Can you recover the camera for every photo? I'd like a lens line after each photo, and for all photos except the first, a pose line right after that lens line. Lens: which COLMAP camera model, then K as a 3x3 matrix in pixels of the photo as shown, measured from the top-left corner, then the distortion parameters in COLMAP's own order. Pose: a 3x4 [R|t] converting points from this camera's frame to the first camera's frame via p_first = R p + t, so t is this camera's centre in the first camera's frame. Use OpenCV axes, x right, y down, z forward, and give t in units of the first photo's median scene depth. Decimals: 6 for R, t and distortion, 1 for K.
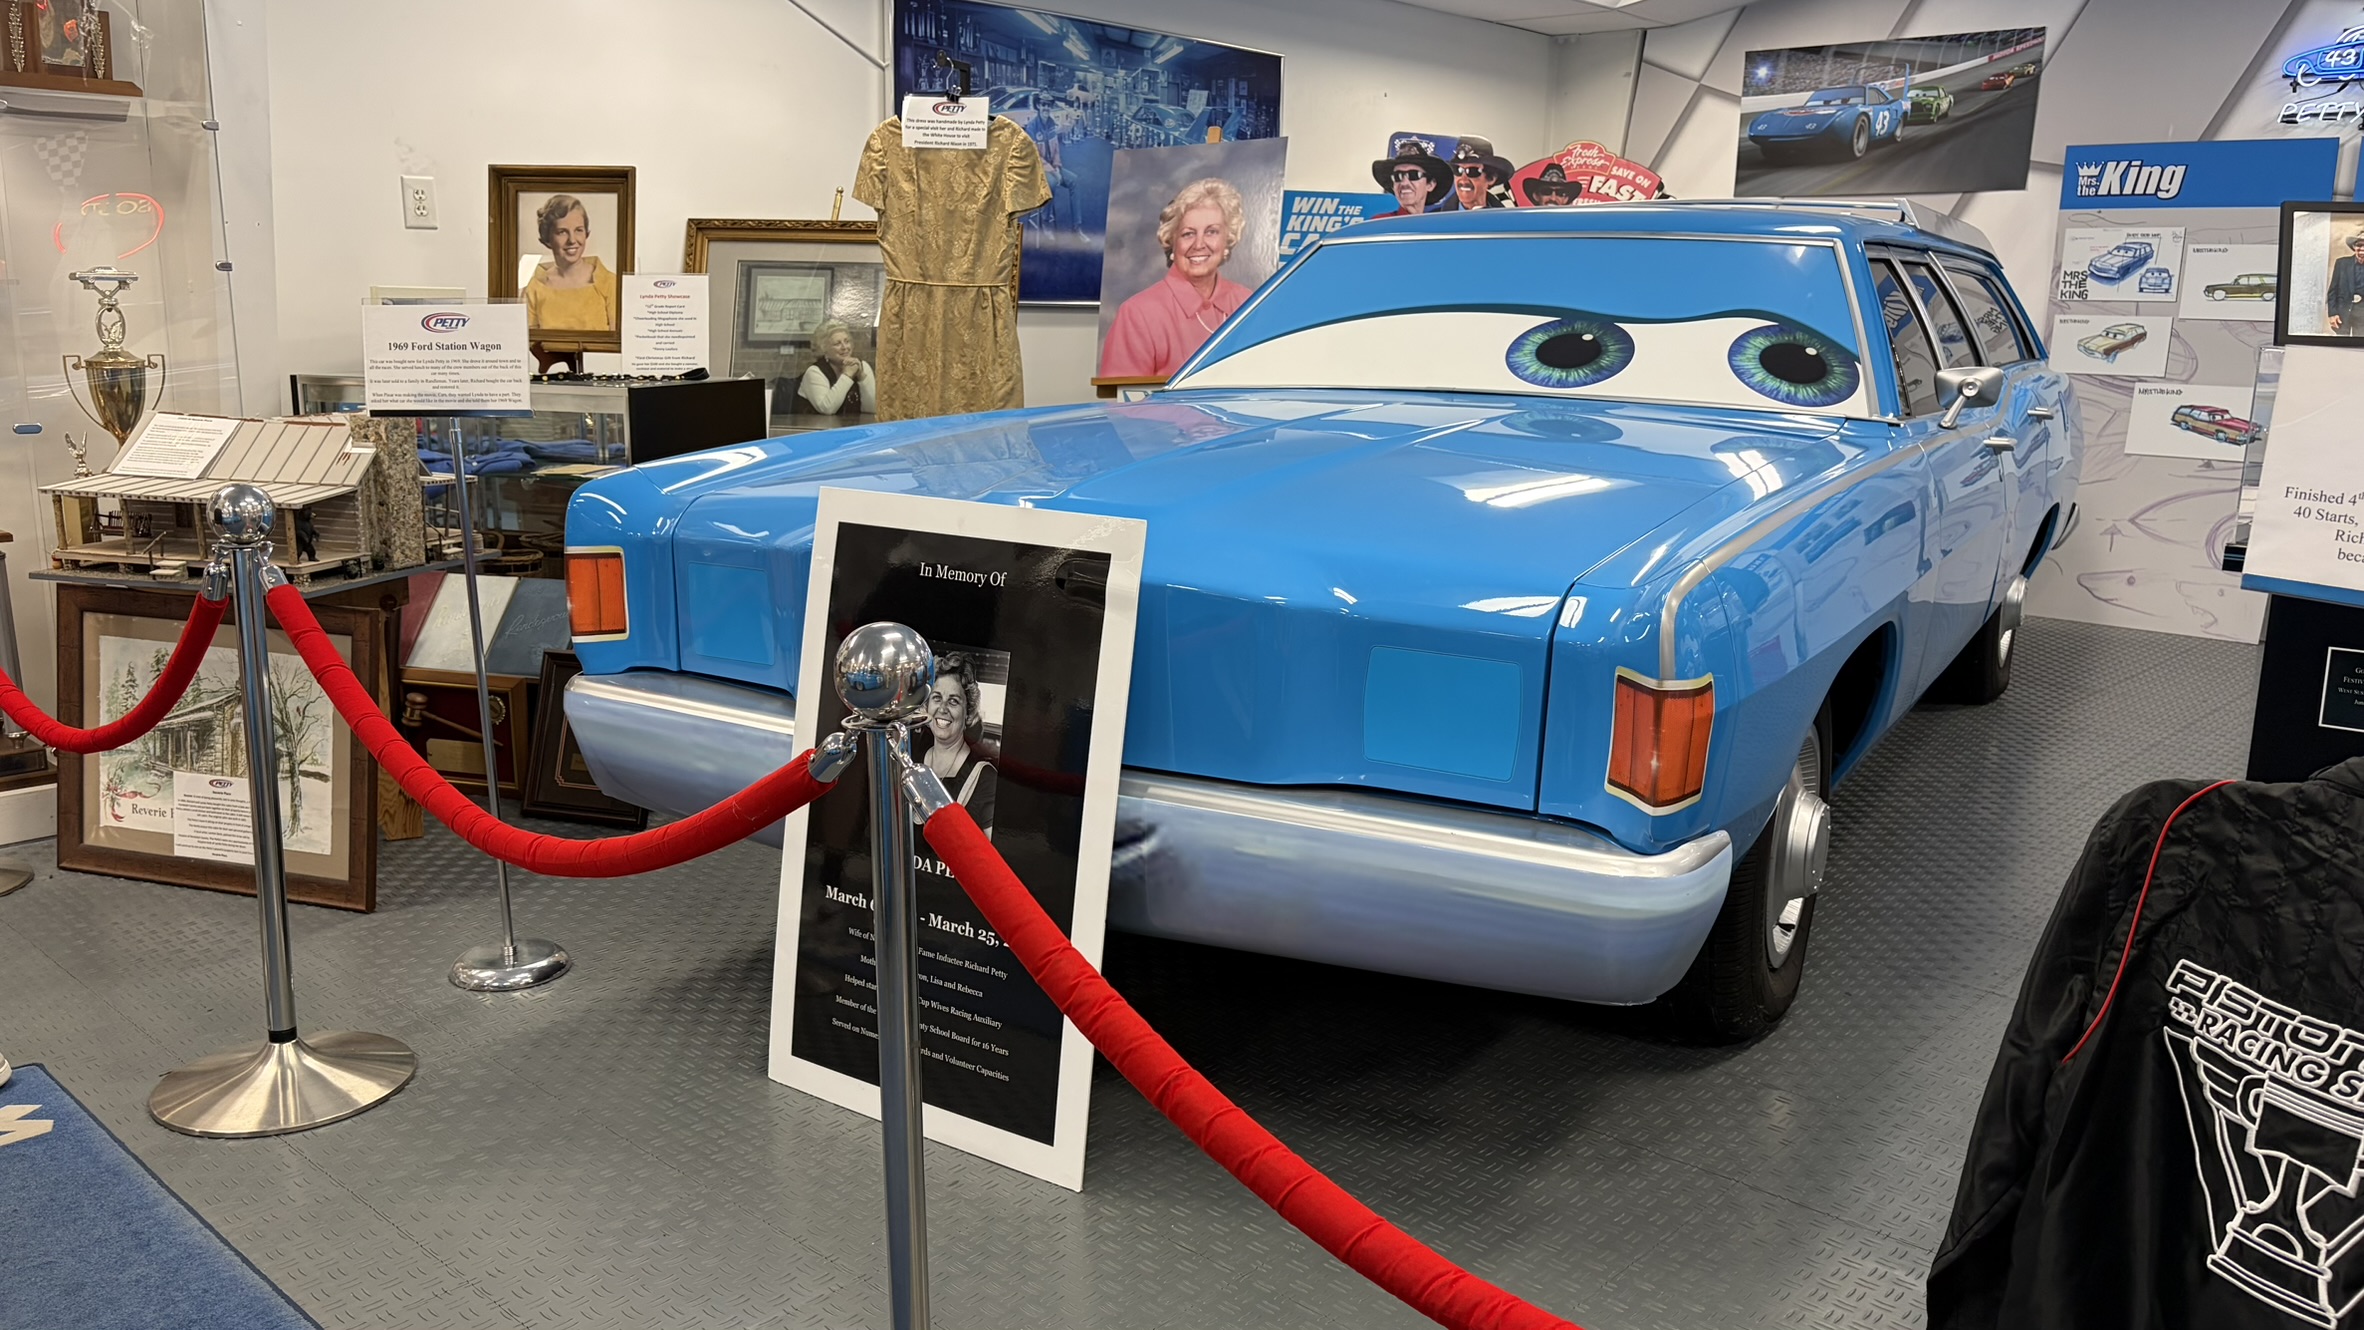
lens RADIAL K [[1819.6, 0, 1200.1], [0, 1819.6, 670.8], [0, 0, 1]] dist [0.055040, -0.047926]
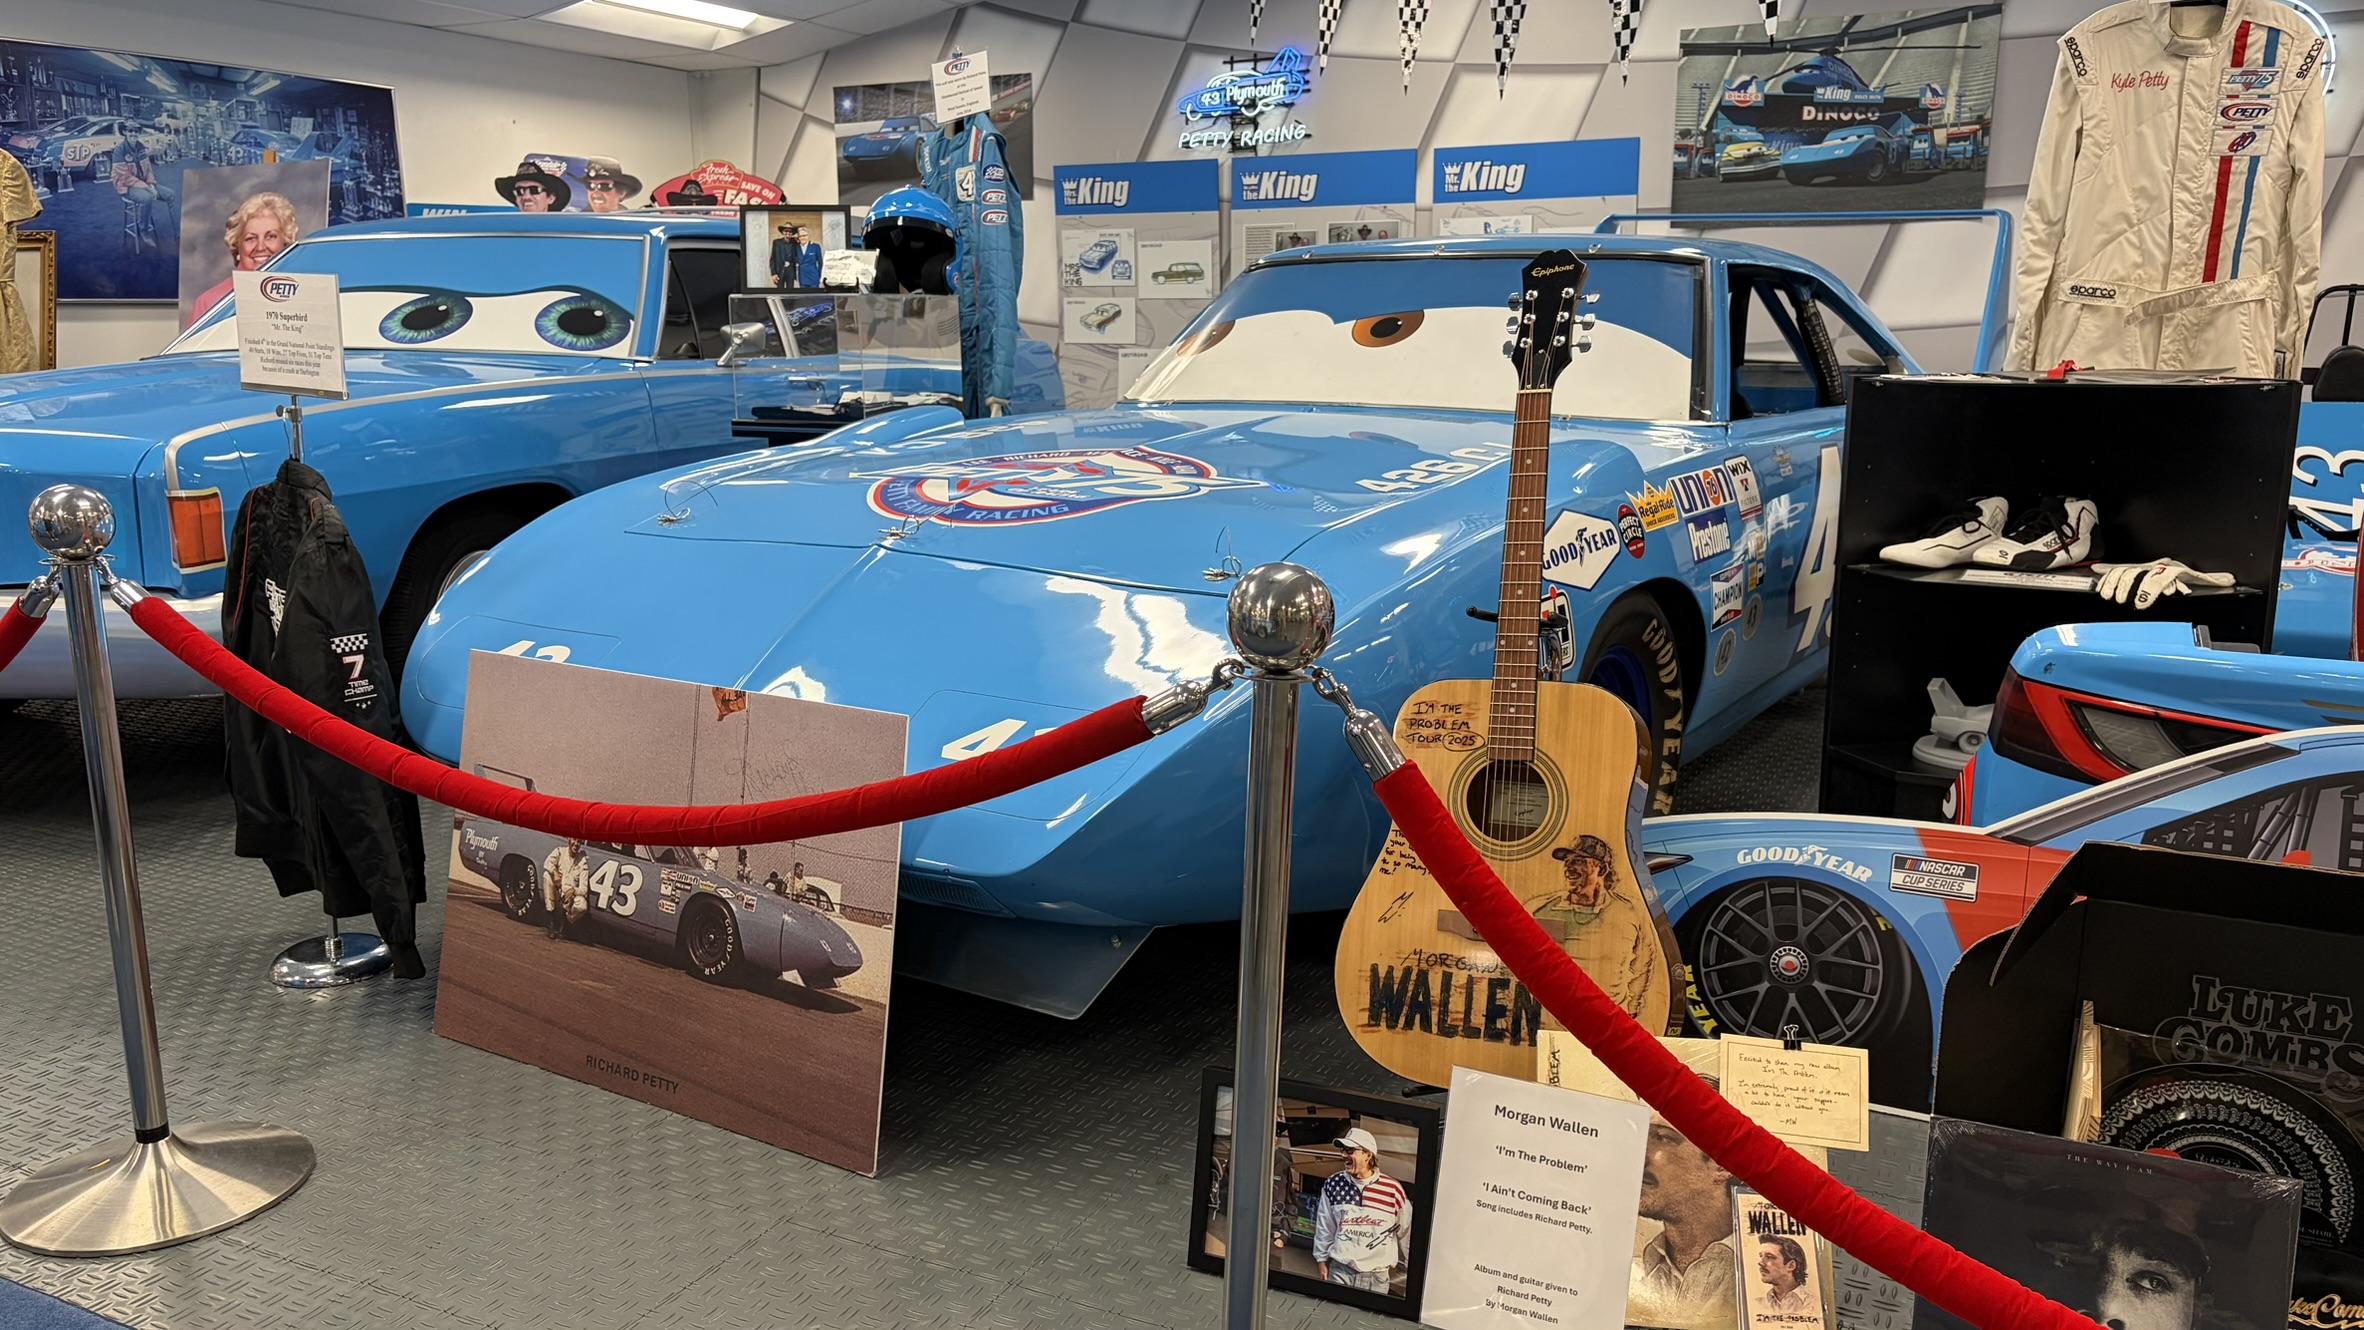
lens RADIAL K [[1819.6, 0, 1171.3], [0, 1819.6, 678.8], [0, 0, 1]] dist [0.055040, -0.047926]
pose [[0.969454, -0.074614, 0.233649, 0.239347], [0.075362, 0.997140, 0.005736, 0.075611], [-0.233409, 0.012048, 0.972304, -0.271863]]
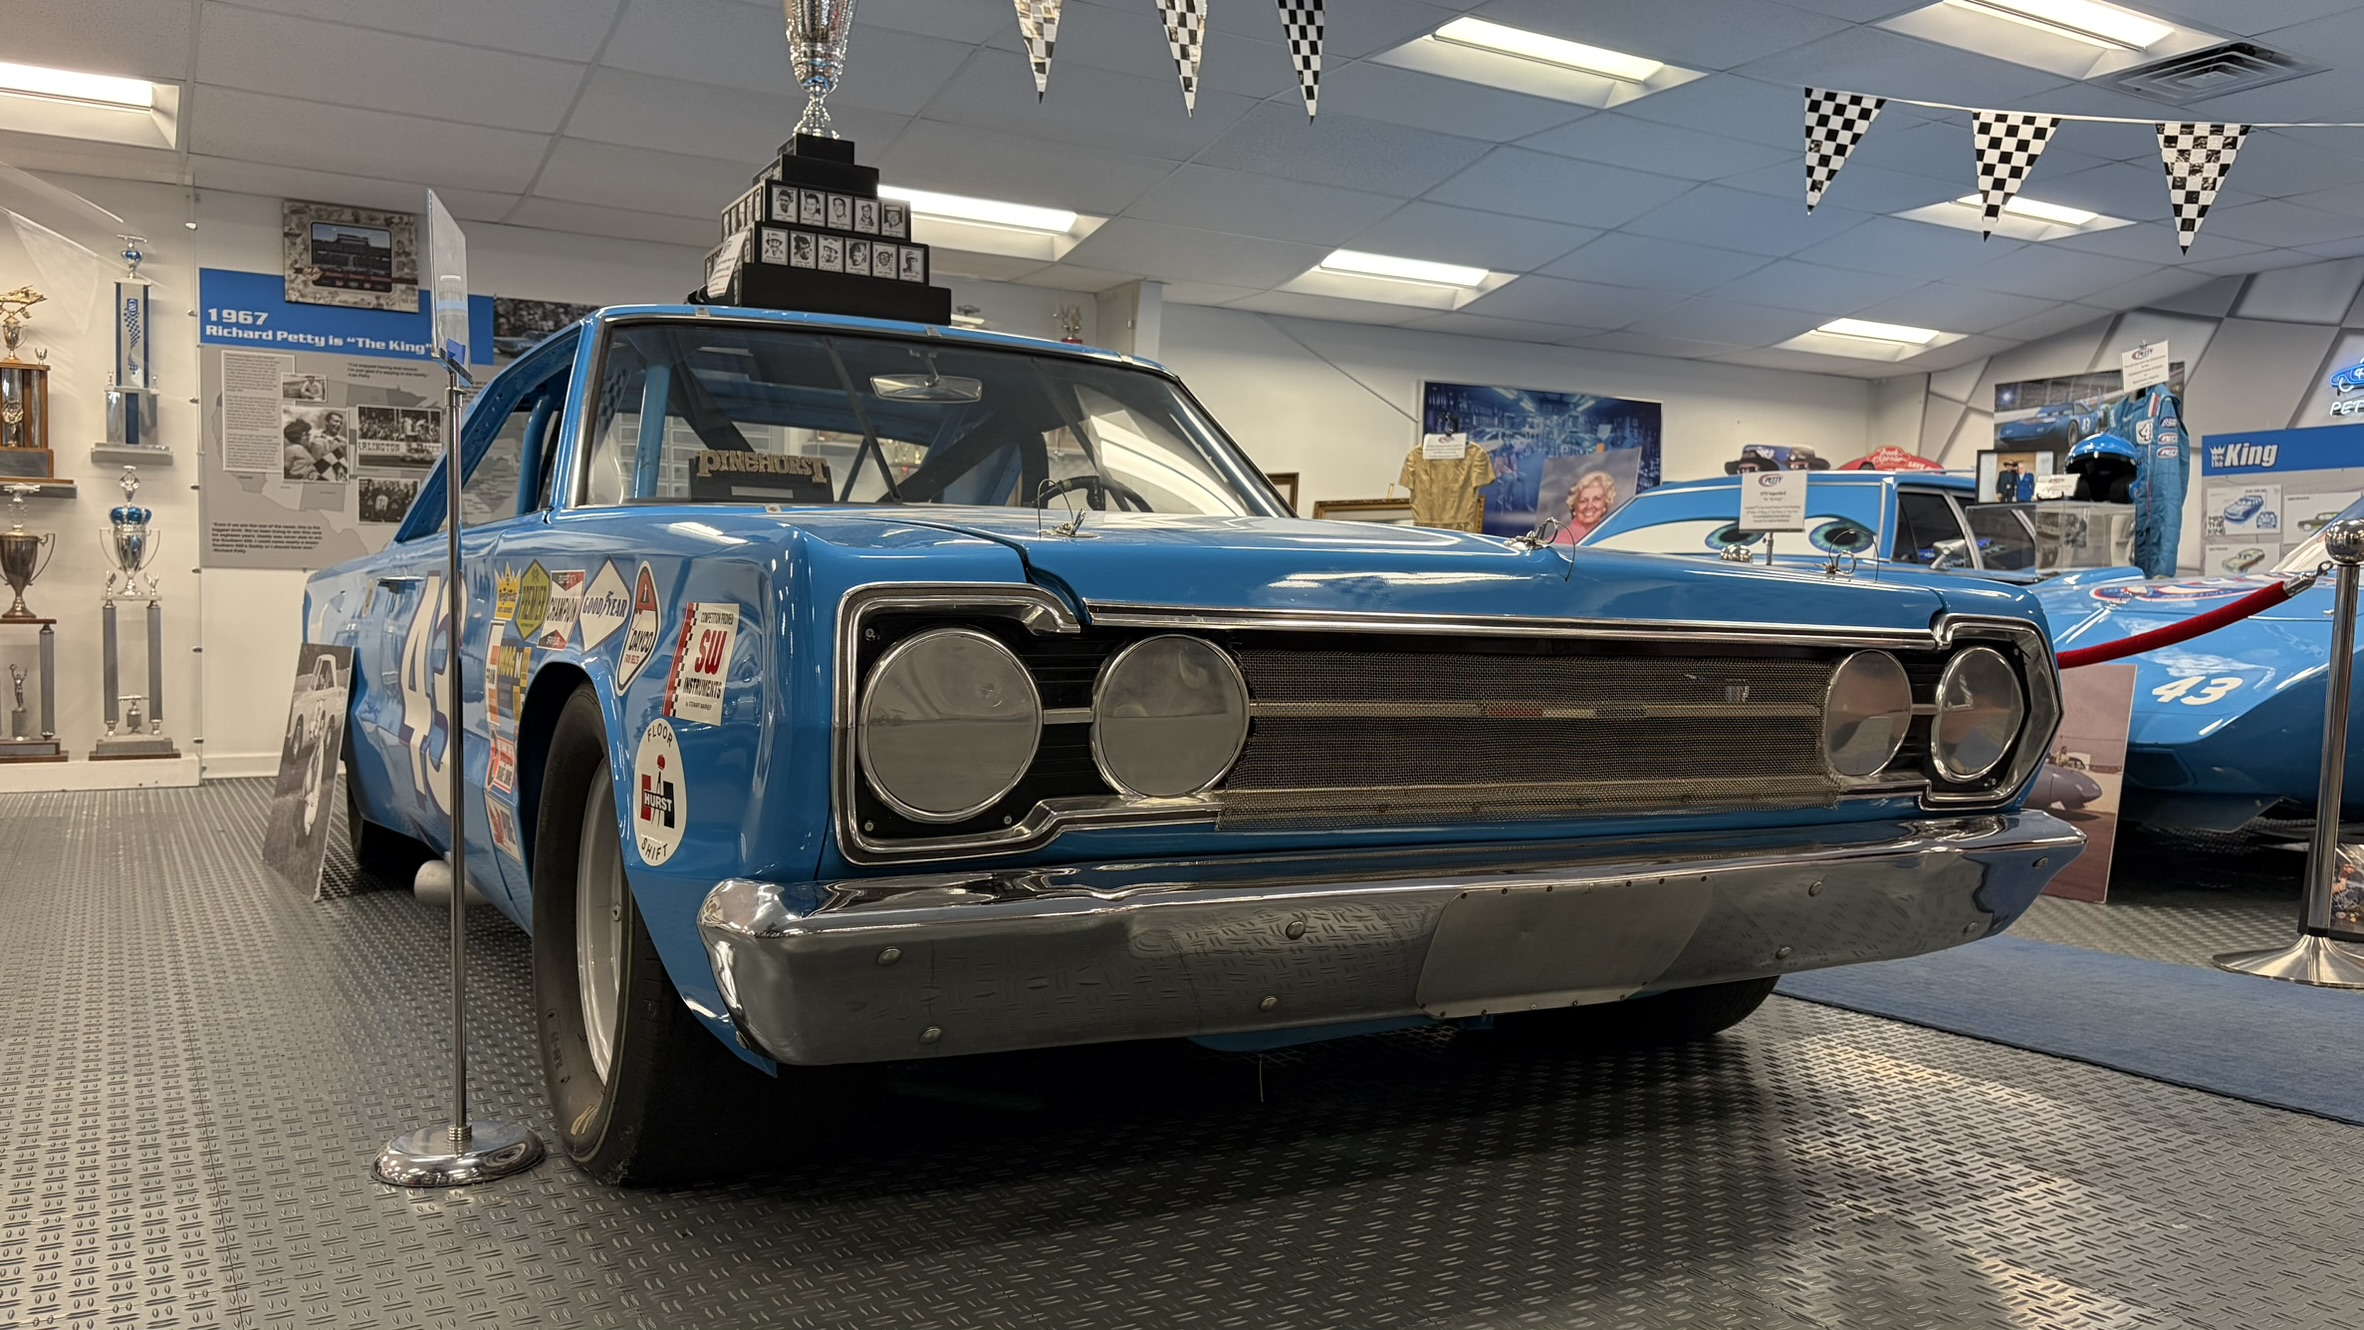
lens RADIAL K [[1819.6, 0, 1162.9], [0, 1819.6, 673.7], [0, 0, 1]] dist [0.055040, -0.047926]
pose [[0.950601, -0.001274, -0.310413, 0.137478], [-0.054019, 0.984054, -0.169466, 0.222428], [0.305680, 0.177863, 0.935374, -0.679998]]
